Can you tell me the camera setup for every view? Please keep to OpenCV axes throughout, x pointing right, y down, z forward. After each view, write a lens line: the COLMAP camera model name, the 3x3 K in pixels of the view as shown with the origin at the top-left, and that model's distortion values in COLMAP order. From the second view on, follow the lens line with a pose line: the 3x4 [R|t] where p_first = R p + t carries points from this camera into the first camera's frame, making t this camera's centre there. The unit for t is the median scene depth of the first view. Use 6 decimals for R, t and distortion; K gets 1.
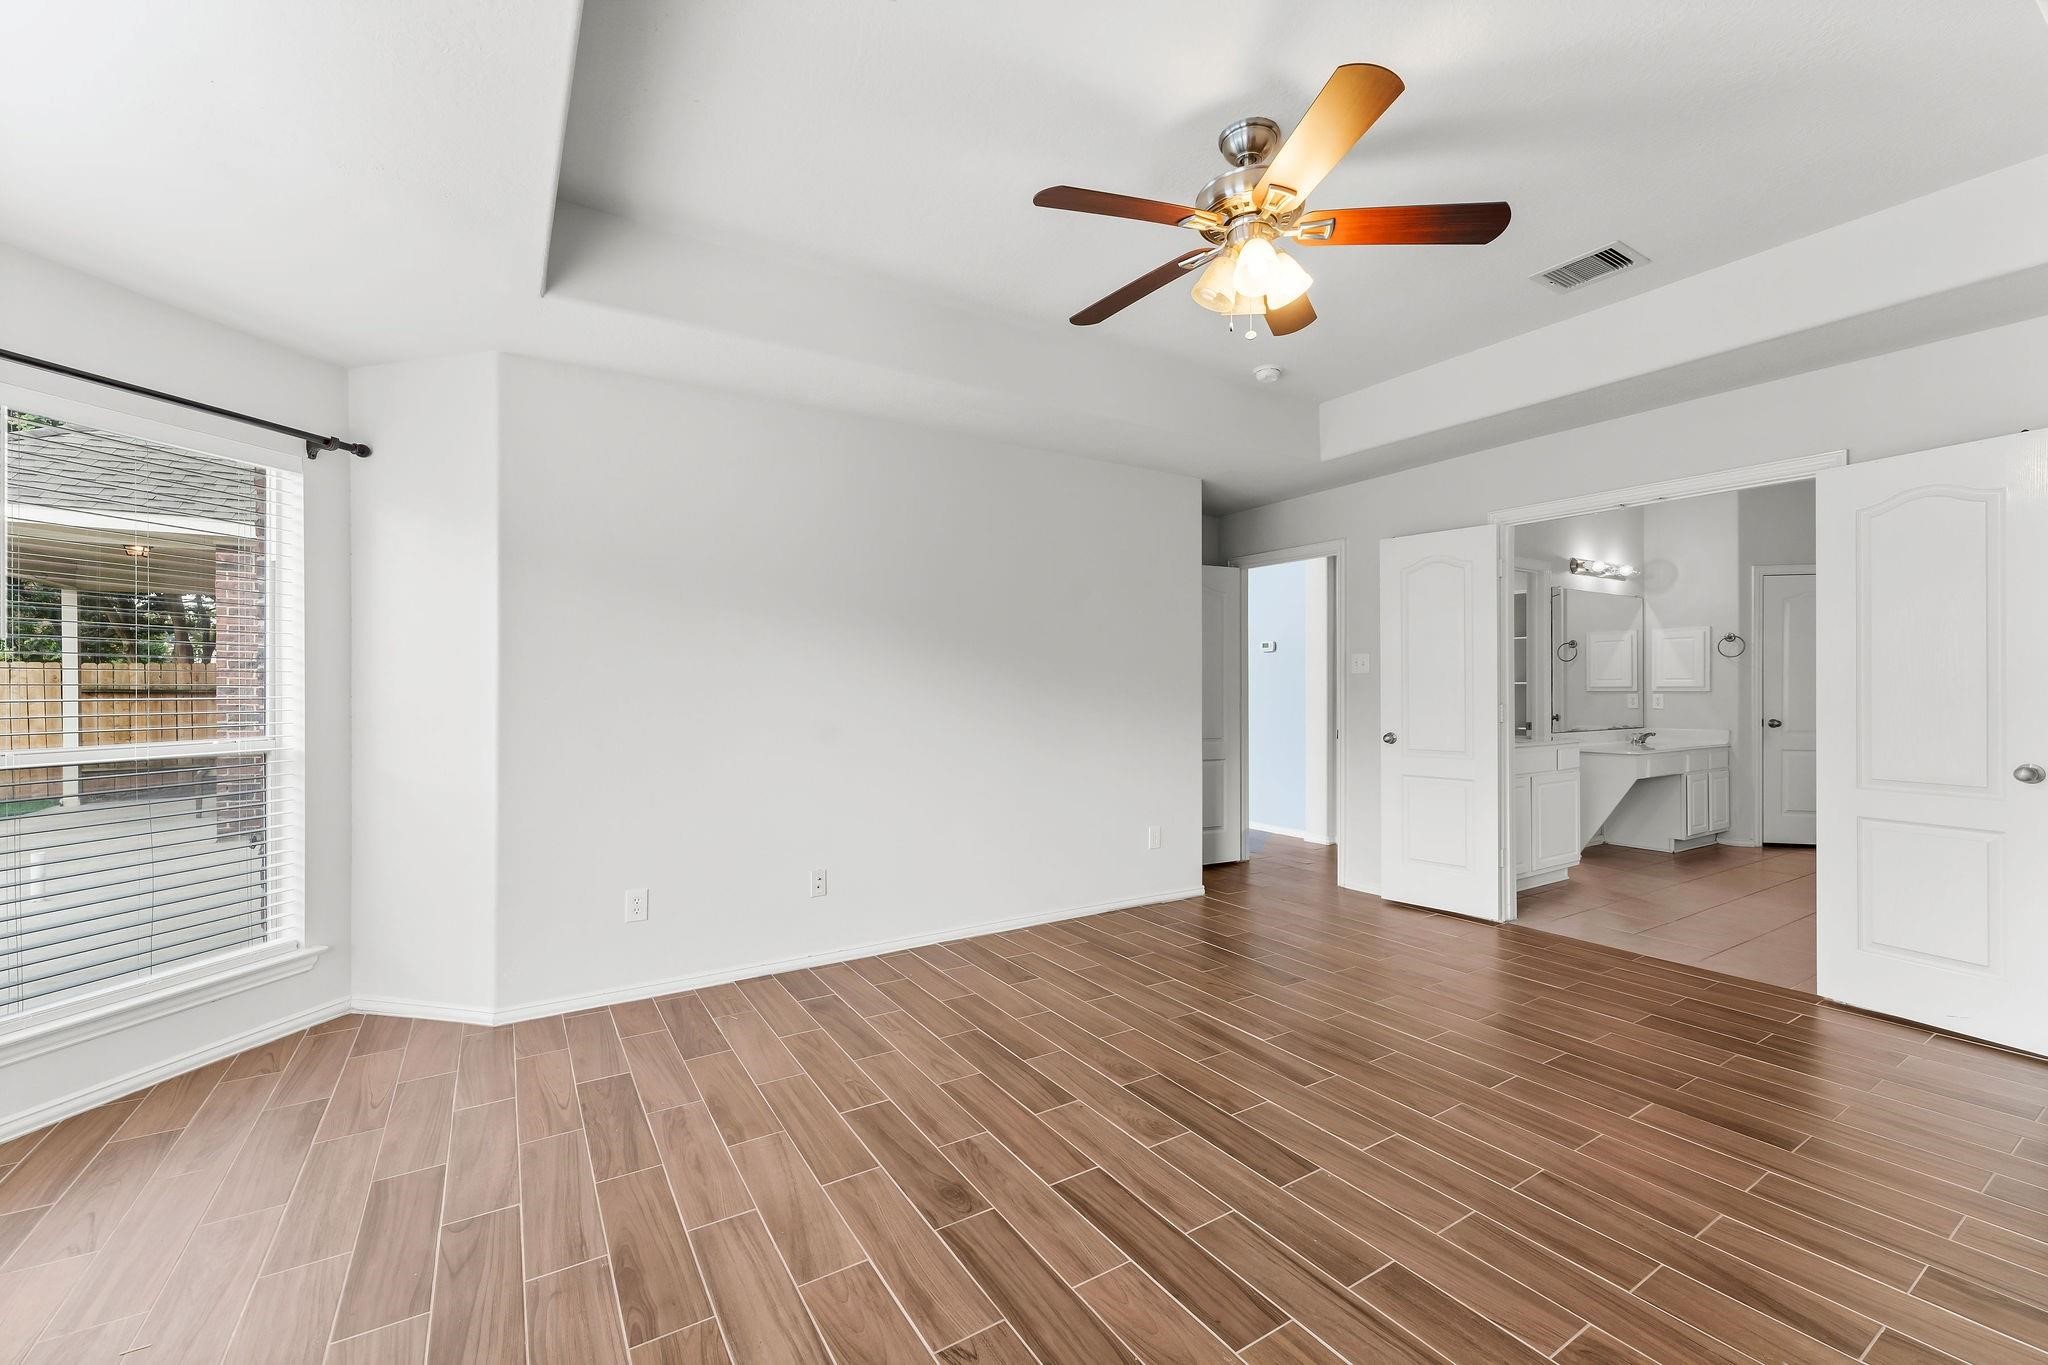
lens RADIAL K [[825.4, 0, 1026.4], [0, 825.4, 682.7], [0, 0, 1]] dist [0.004484, 0.000473]
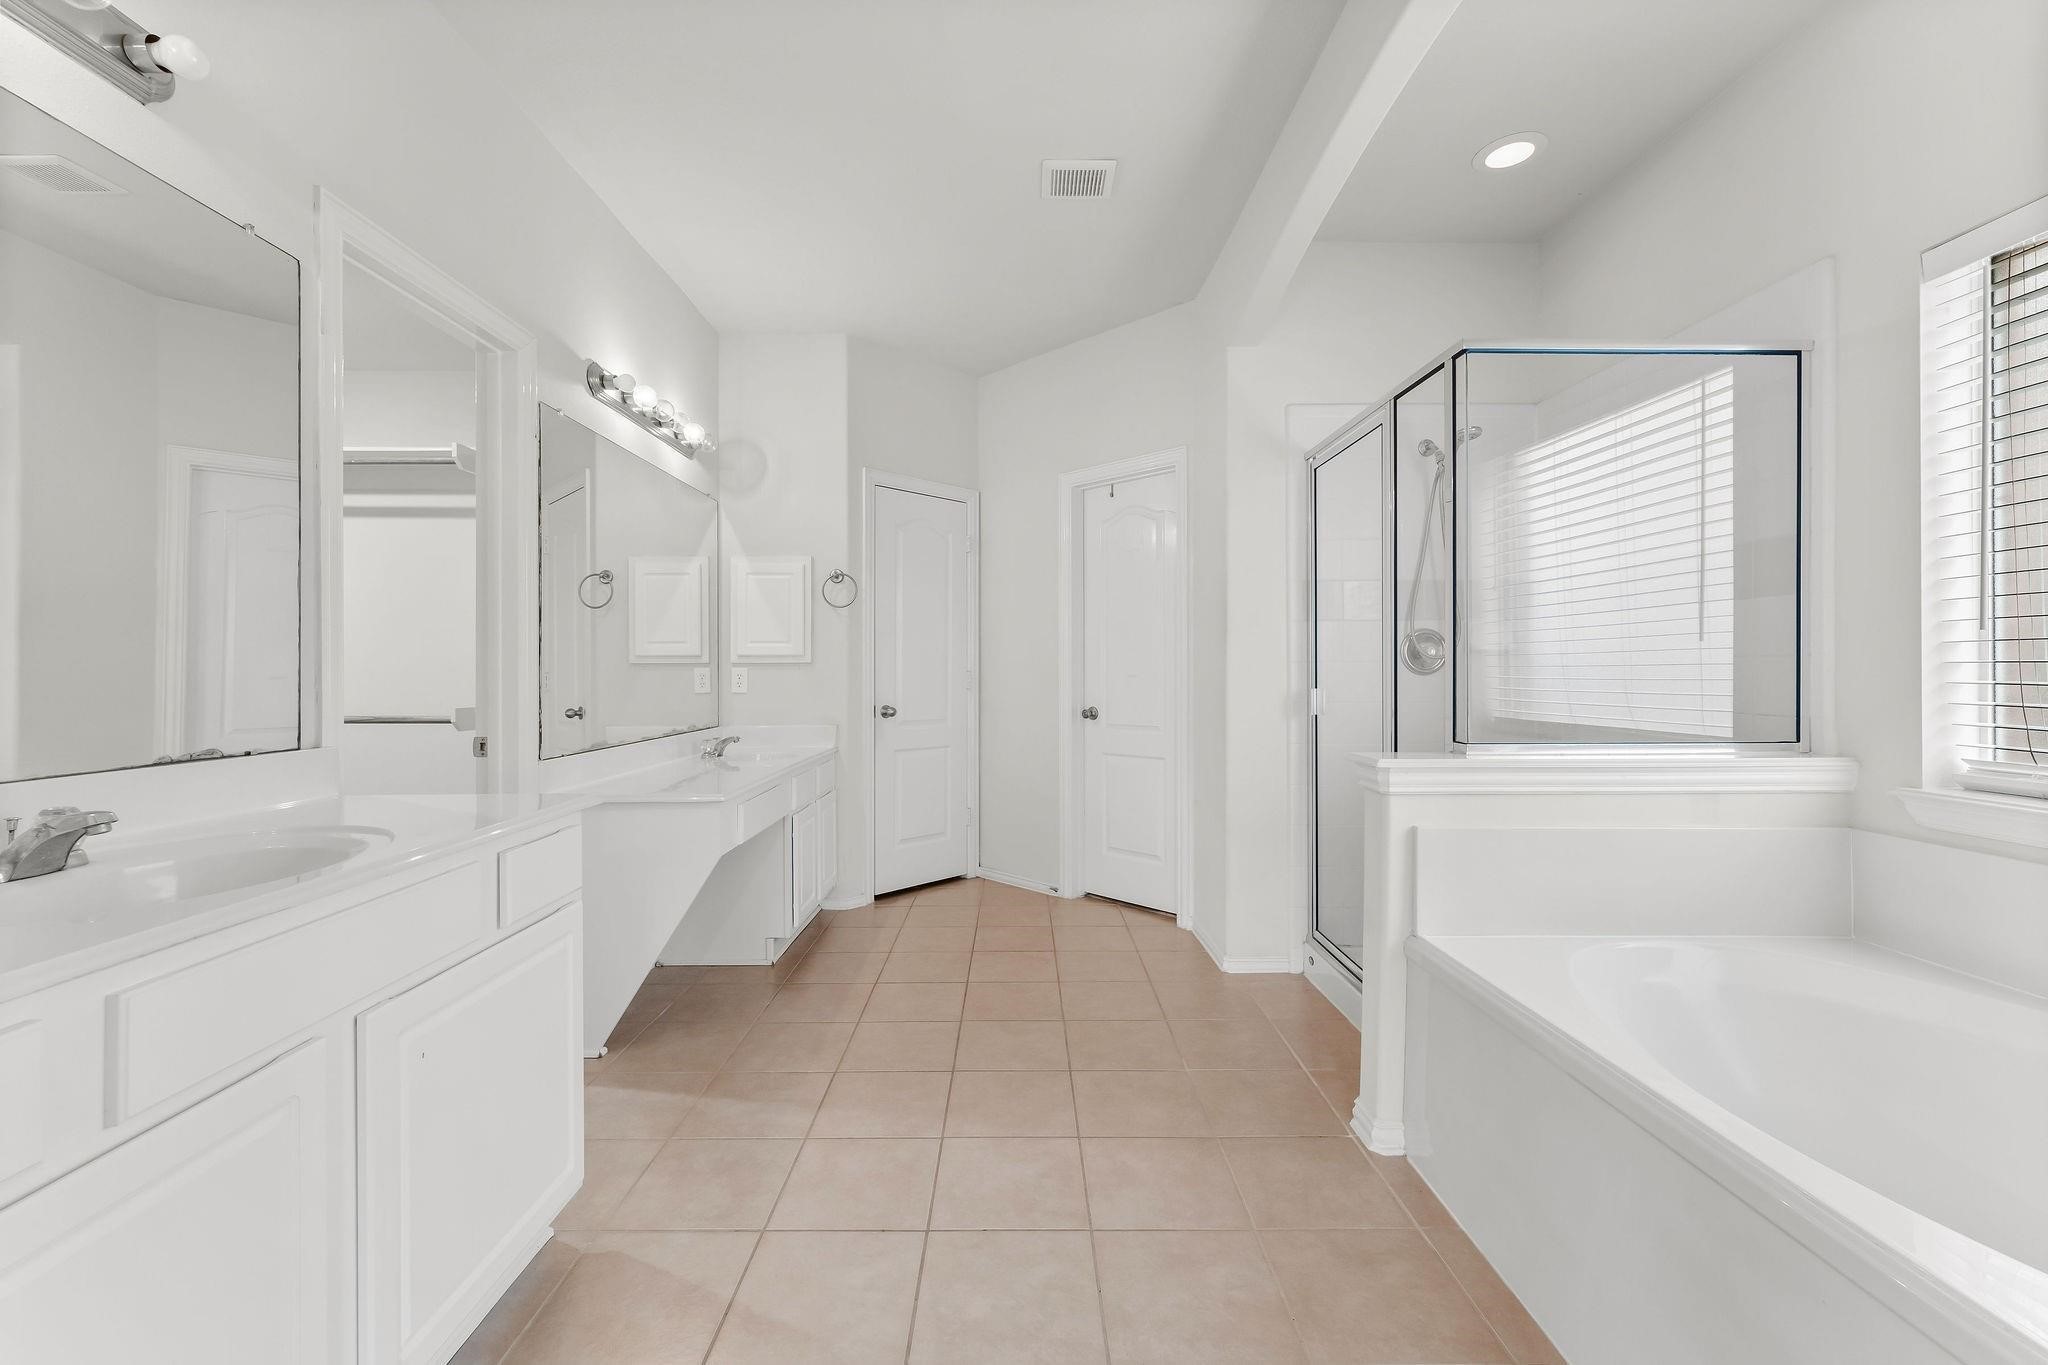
lens RADIAL K [[825.4, 0, 1024.0], [0, 825.4, 674.5], [0, 0, 1]] dist [0.004484, 0.000473]
pose [[0.521636, -0.001849, 0.853166, 0.387145], [-0.003563, 0.999984, 0.004346, 0.015834], [-0.853161, -0.005307, 0.521621, 0.548162]]
